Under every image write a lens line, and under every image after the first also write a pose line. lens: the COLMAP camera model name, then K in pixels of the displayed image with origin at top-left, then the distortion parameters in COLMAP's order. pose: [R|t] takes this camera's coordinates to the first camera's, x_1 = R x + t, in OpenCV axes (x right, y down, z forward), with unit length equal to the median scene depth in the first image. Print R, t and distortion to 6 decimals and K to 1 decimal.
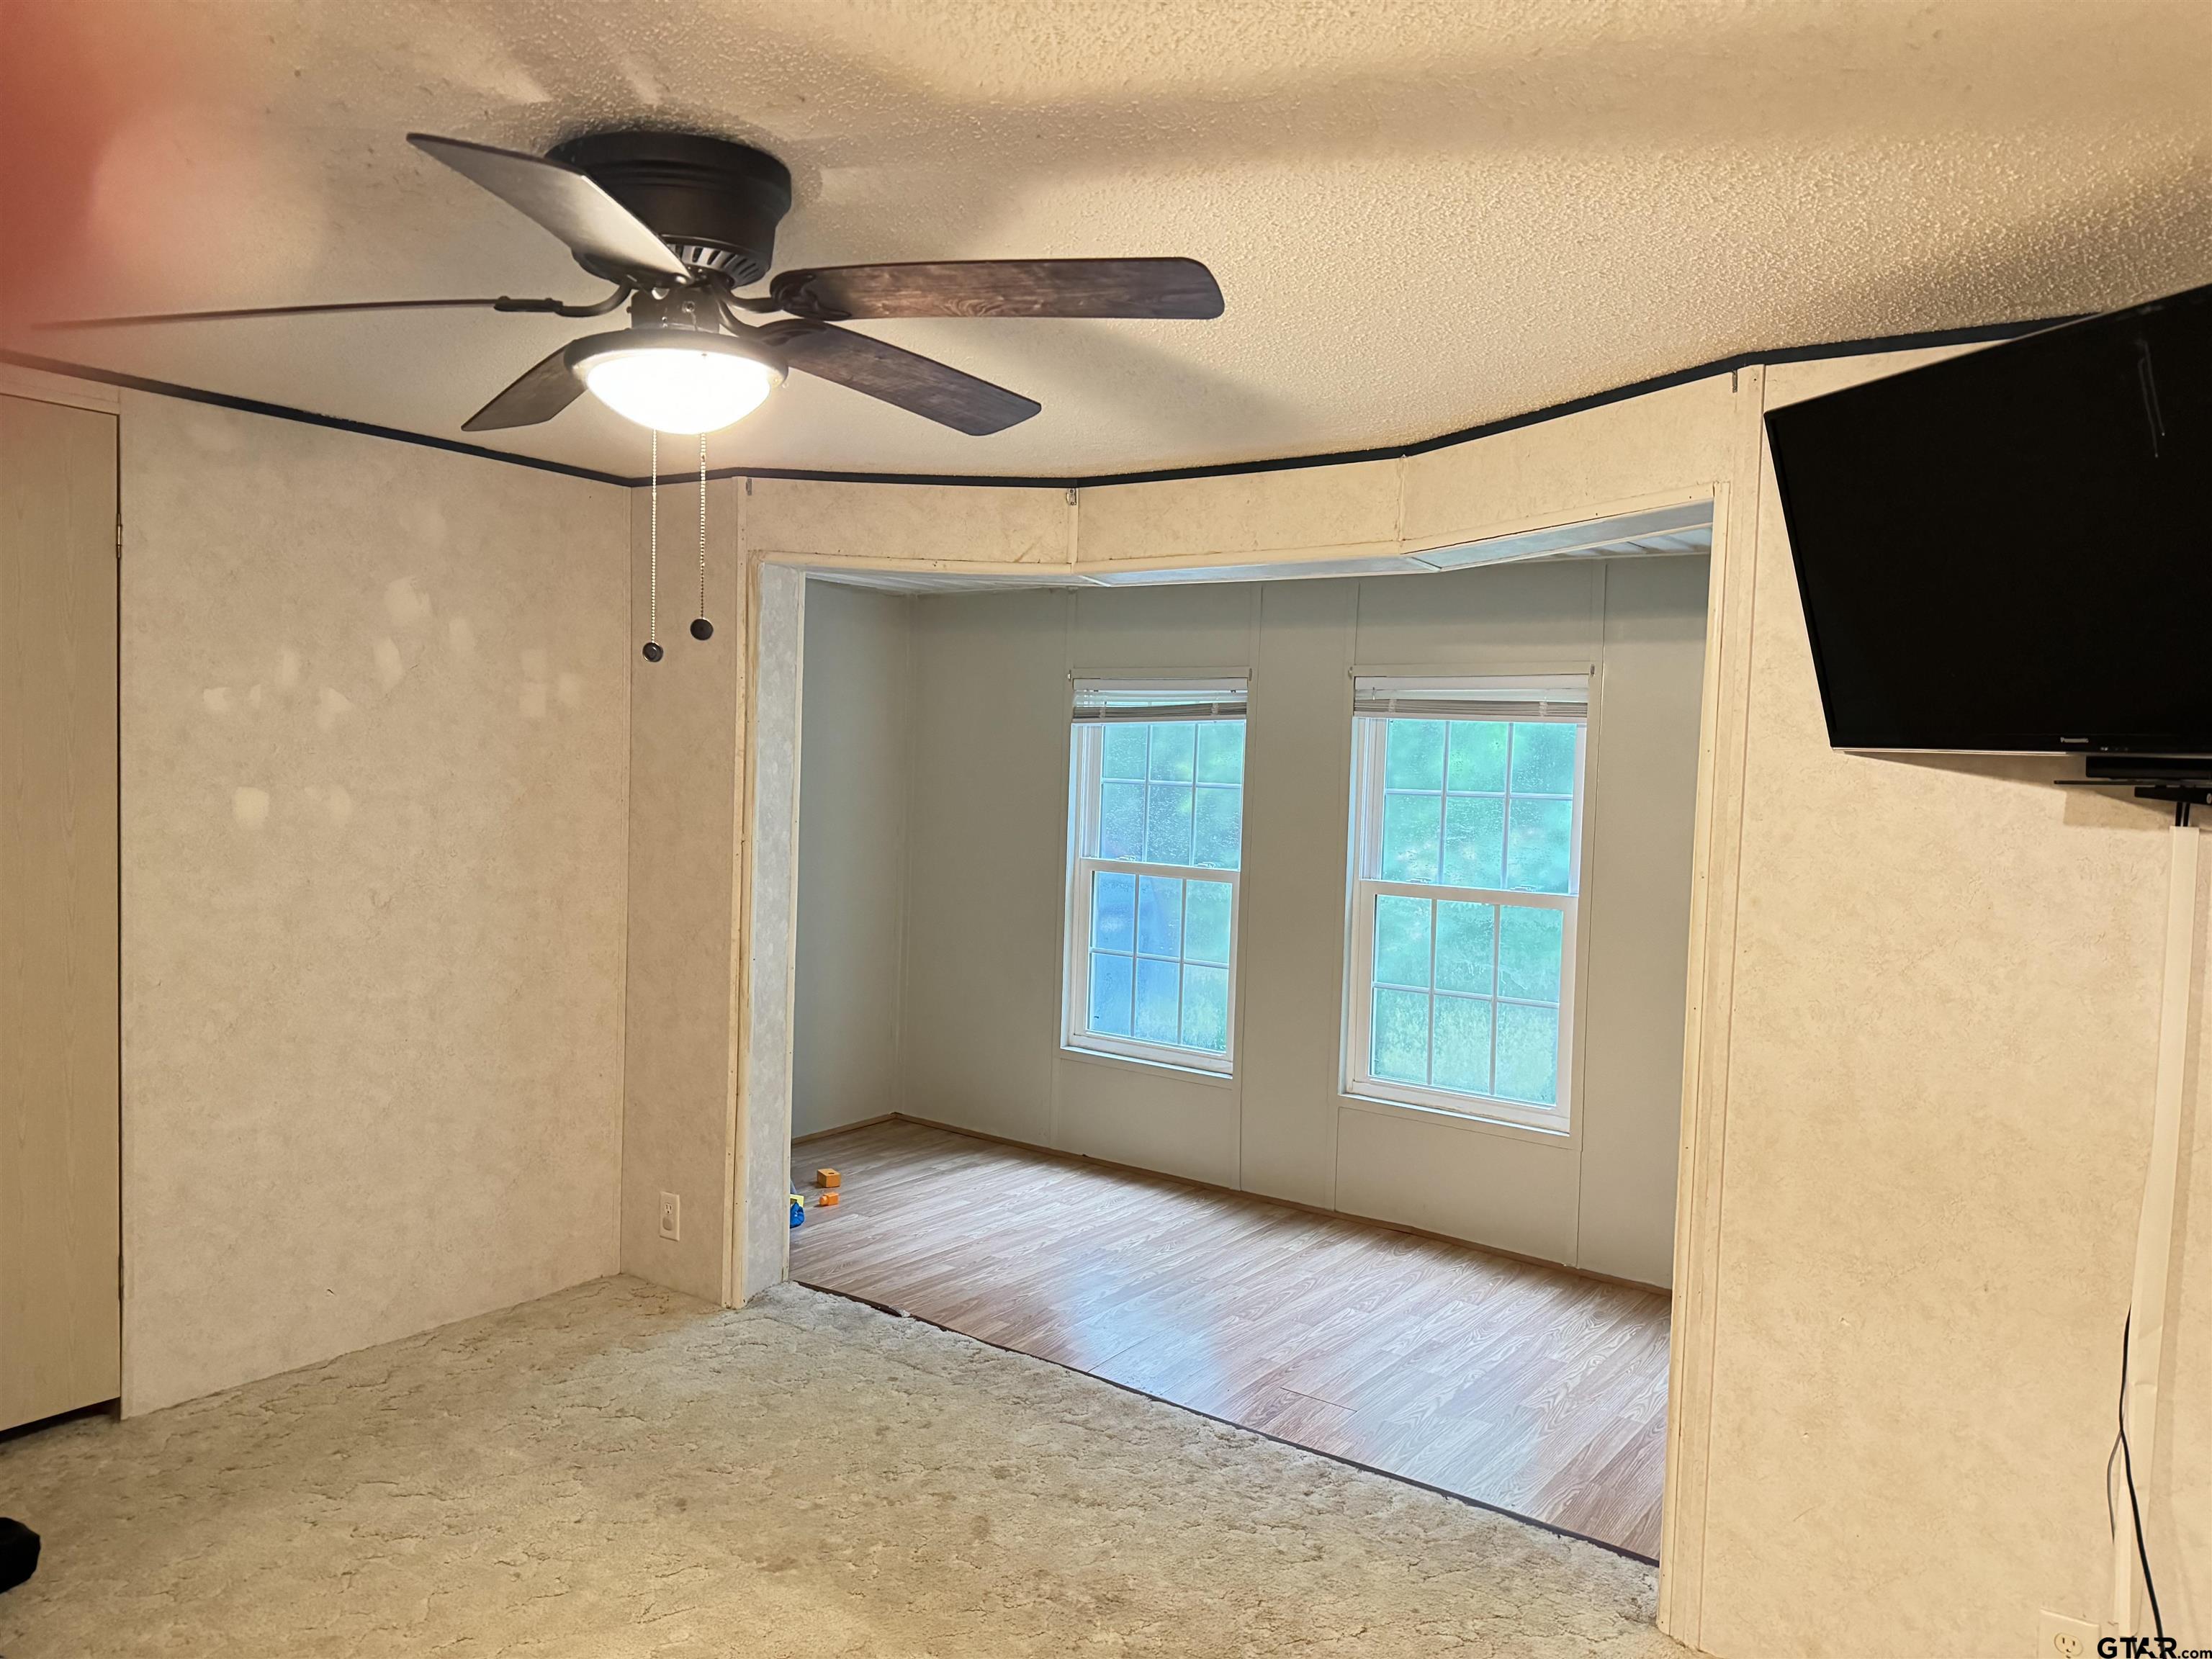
lens RADIAL K [[1556.3, 0, 1104.1], [0, 1556.3, 833.0], [0, 0, 1]] dist [0.004343, -0.008256]
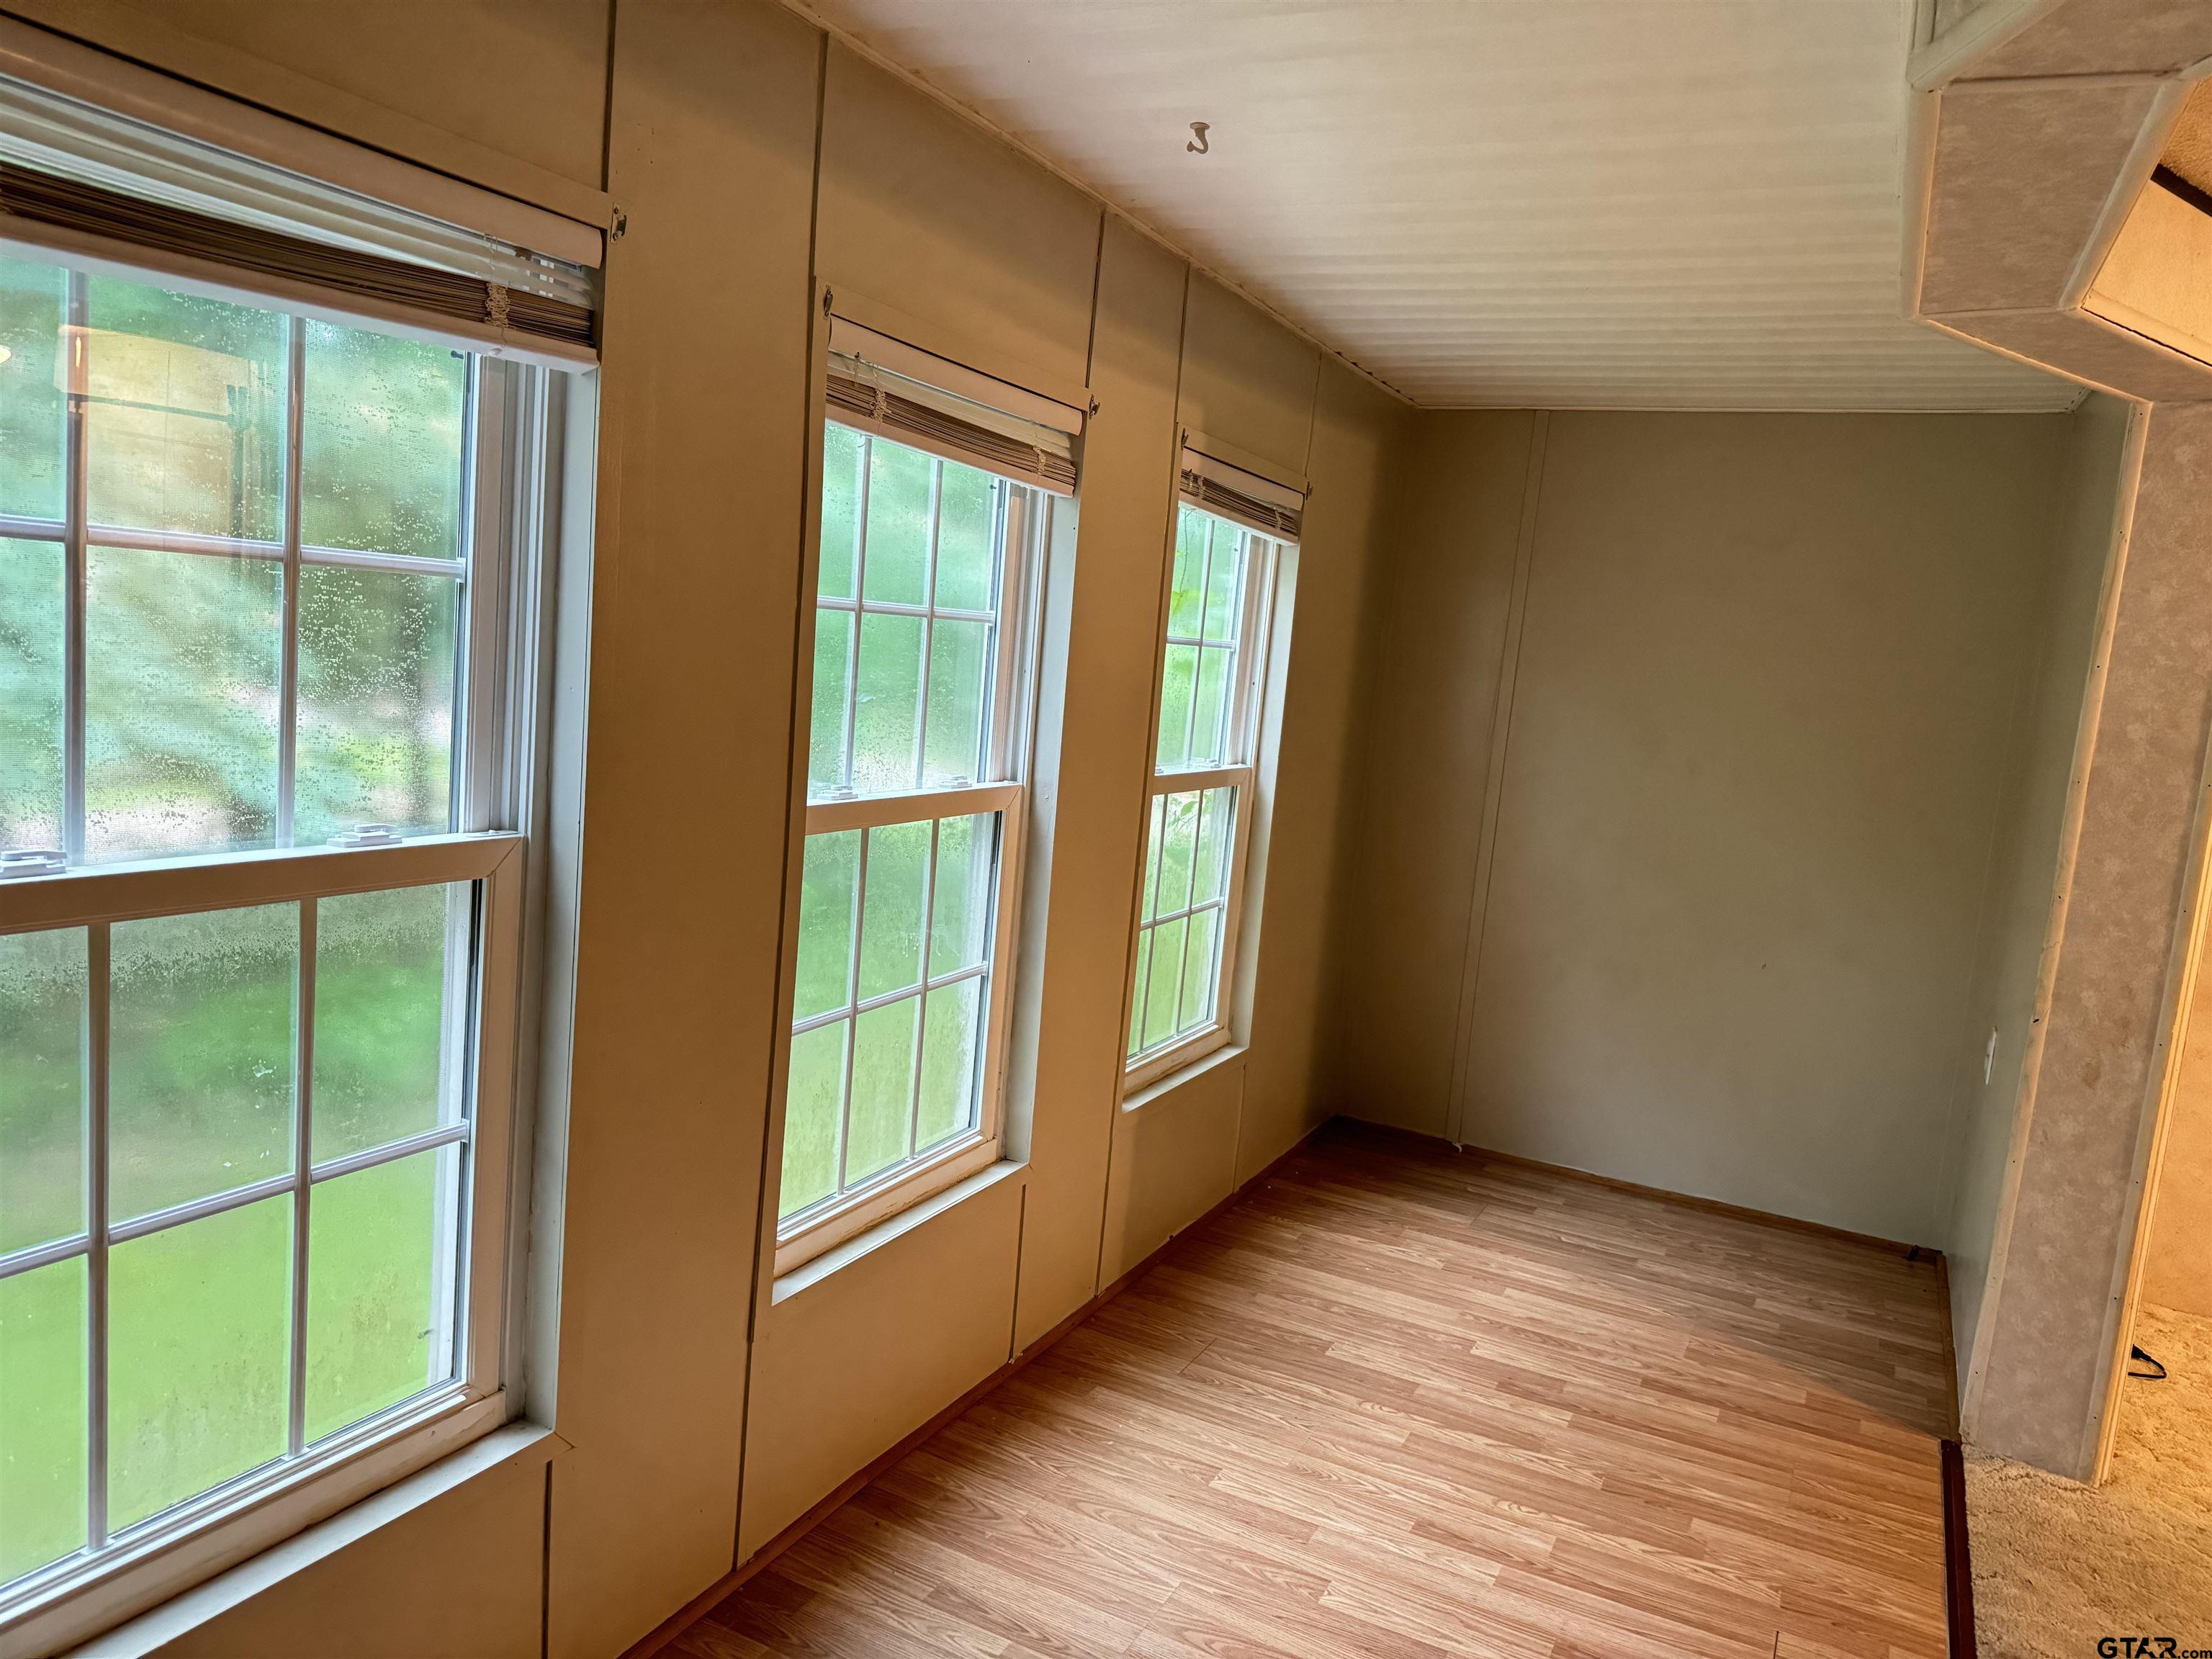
lens RADIAL K [[1556.3, 0, 1105.0], [0, 1556.3, 829.6], [0, 0, 1]] dist [0.004343, -0.008256]
pose [[-0.168857, -0.179278, 0.969199, -0.303871], [-0.065139, 0.983199, 0.170519, -0.049586], [-0.983486, -0.034340, -0.177698, 1.149879]]
